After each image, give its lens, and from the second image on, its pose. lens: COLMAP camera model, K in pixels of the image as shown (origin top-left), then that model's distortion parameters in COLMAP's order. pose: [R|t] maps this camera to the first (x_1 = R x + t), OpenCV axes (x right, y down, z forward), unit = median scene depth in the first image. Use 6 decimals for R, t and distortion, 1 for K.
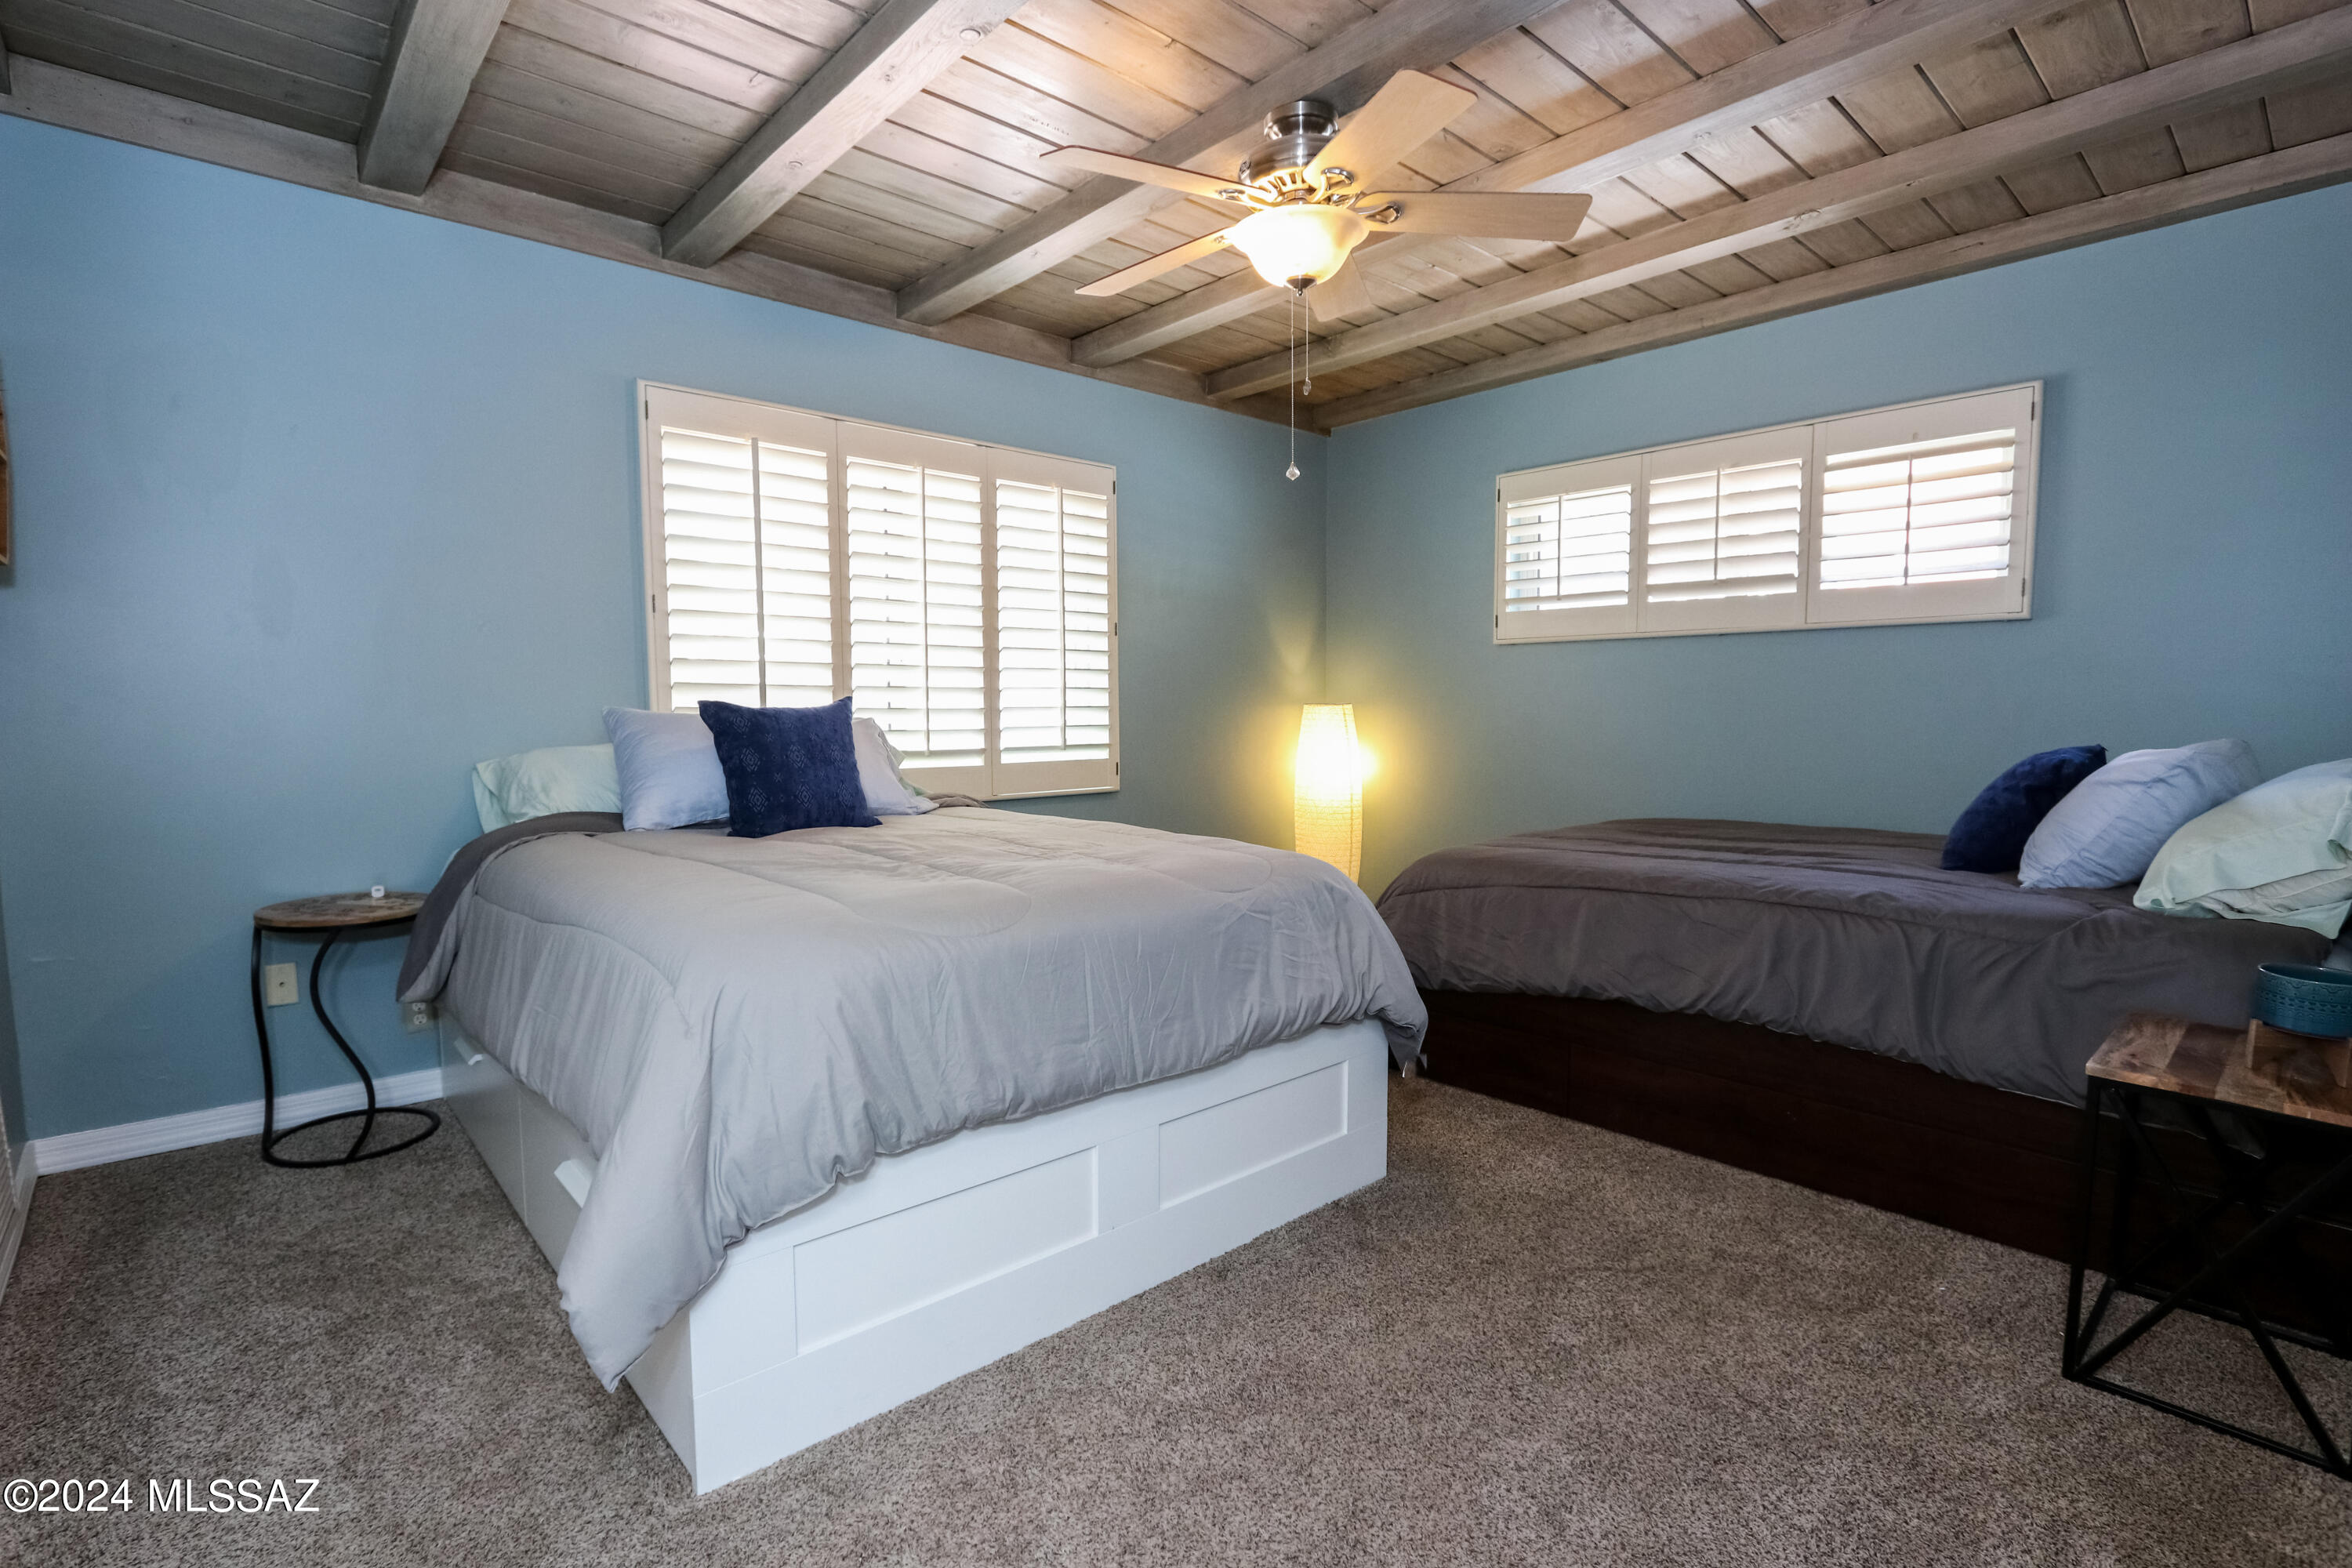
lens RADIAL K [[1099.0, 0, 1167.6], [0, 1099.0, 794.0], [0, 0, 1]] dist [-0.015576, 0.000797]
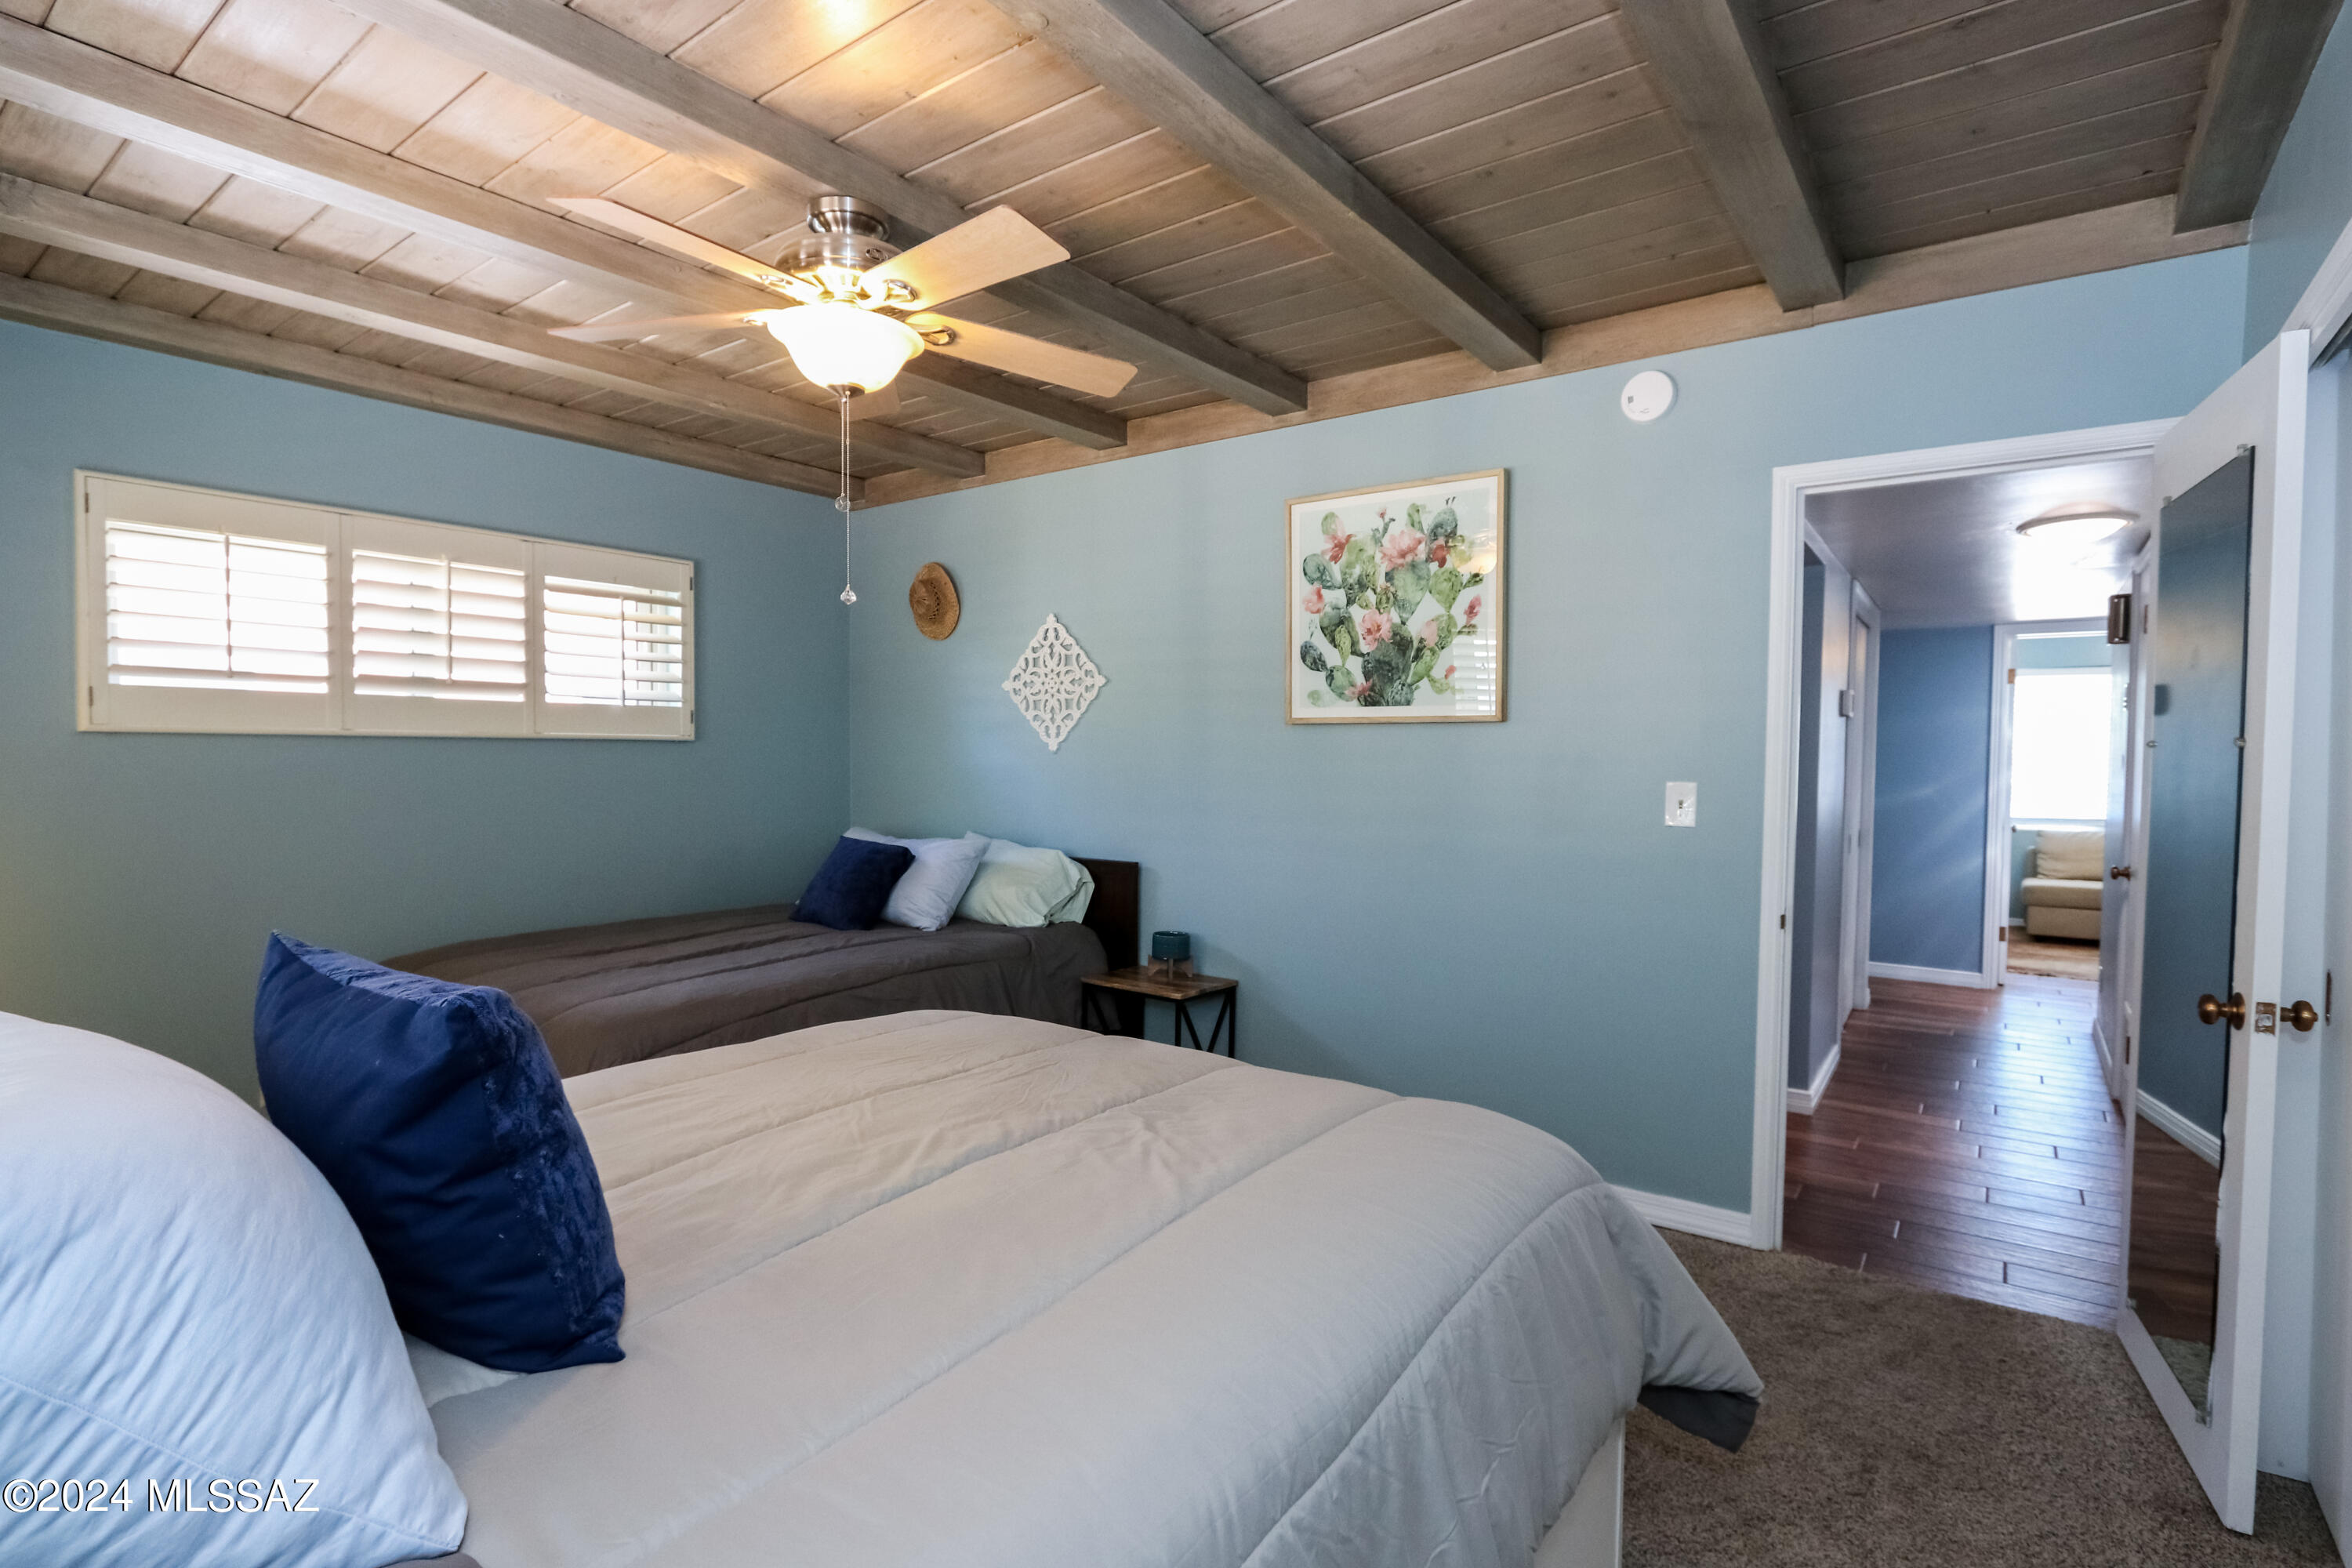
lens RADIAL K [[1099.0, 0, 1167.6], [0, 1099.0, 794.0], [0, 0, 1]] dist [-0.015576, 0.000797]
pose [[-0.183820, -0.029860, 0.982506, -0.546038], [0.070779, 0.996542, 0.043529, -0.101561], [-0.980408, 0.077542, -0.181071, 0.611003]]
